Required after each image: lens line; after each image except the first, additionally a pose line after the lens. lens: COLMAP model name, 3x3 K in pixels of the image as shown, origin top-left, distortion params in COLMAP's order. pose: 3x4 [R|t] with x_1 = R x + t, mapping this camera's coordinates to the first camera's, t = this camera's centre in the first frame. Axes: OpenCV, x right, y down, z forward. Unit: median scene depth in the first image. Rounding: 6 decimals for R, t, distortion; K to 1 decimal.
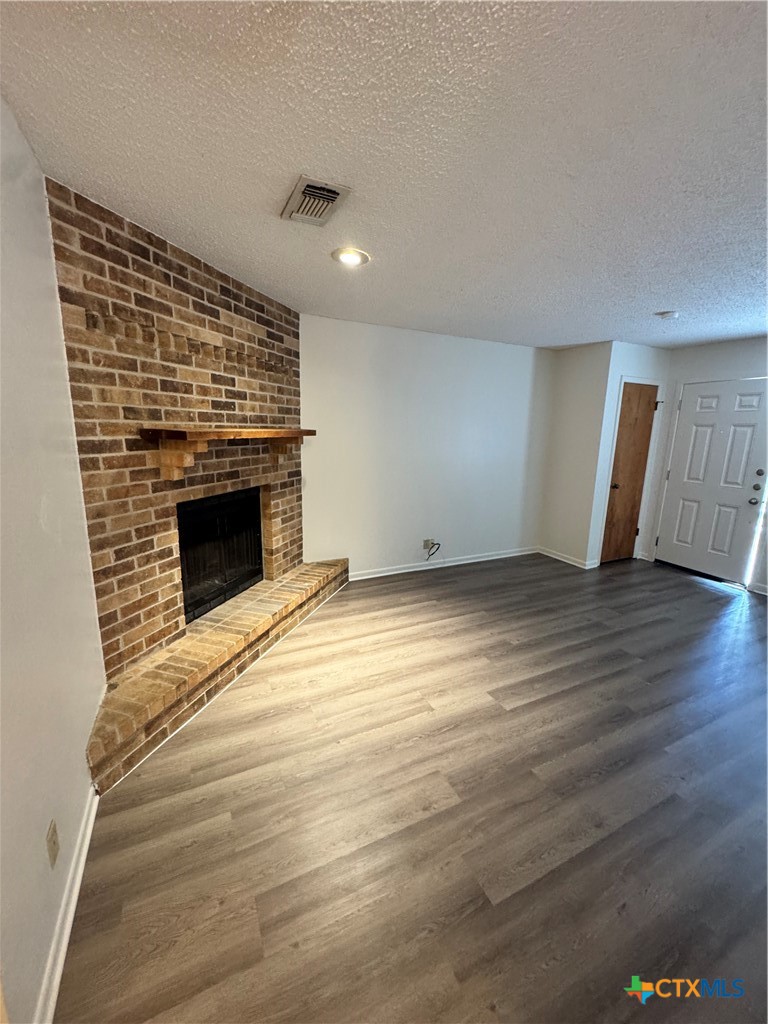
lens RADIAL K [[411.5, 0, 383.2], [0, 411.5, 512.4], [0, 0, 1]] dist [-0.005031, 0.000256]
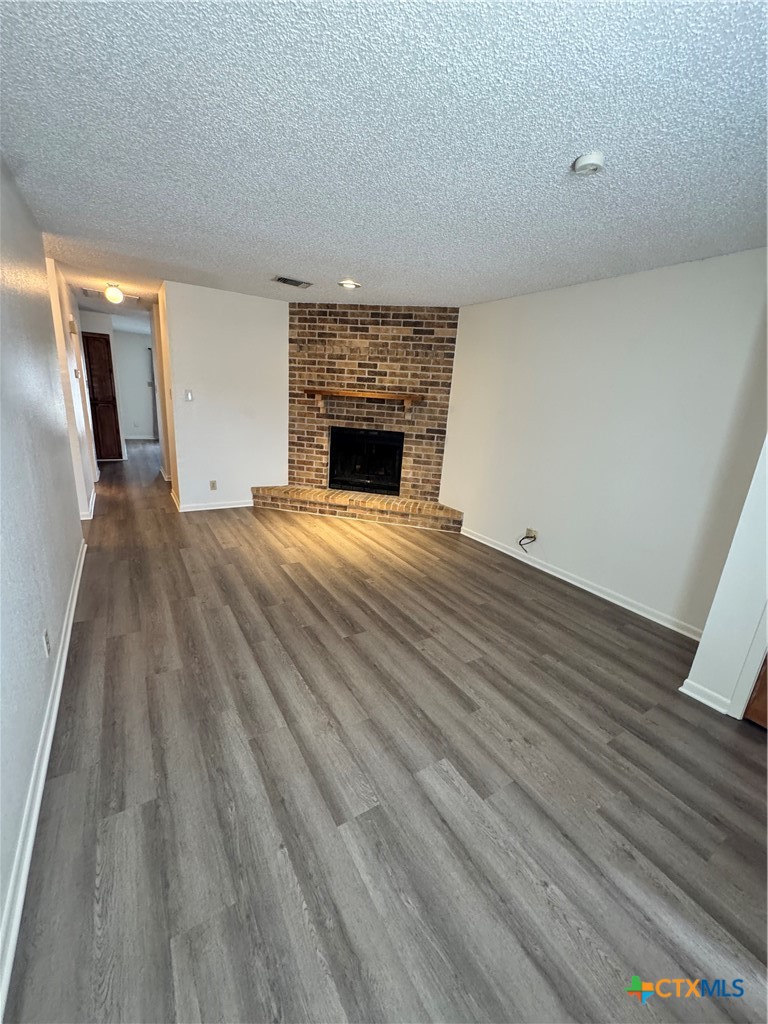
lens RADIAL K [[411.5, 0, 382.6], [0, 411.5, 512.4], [0, 0, 1]] dist [-0.005031, 0.000256]
pose [[0.097680, 0.258985, -0.960929, 1.509035], [-0.261858, 0.938213, 0.226245, -0.138504], [0.960150, 0.229528, 0.159462, 0.906593]]
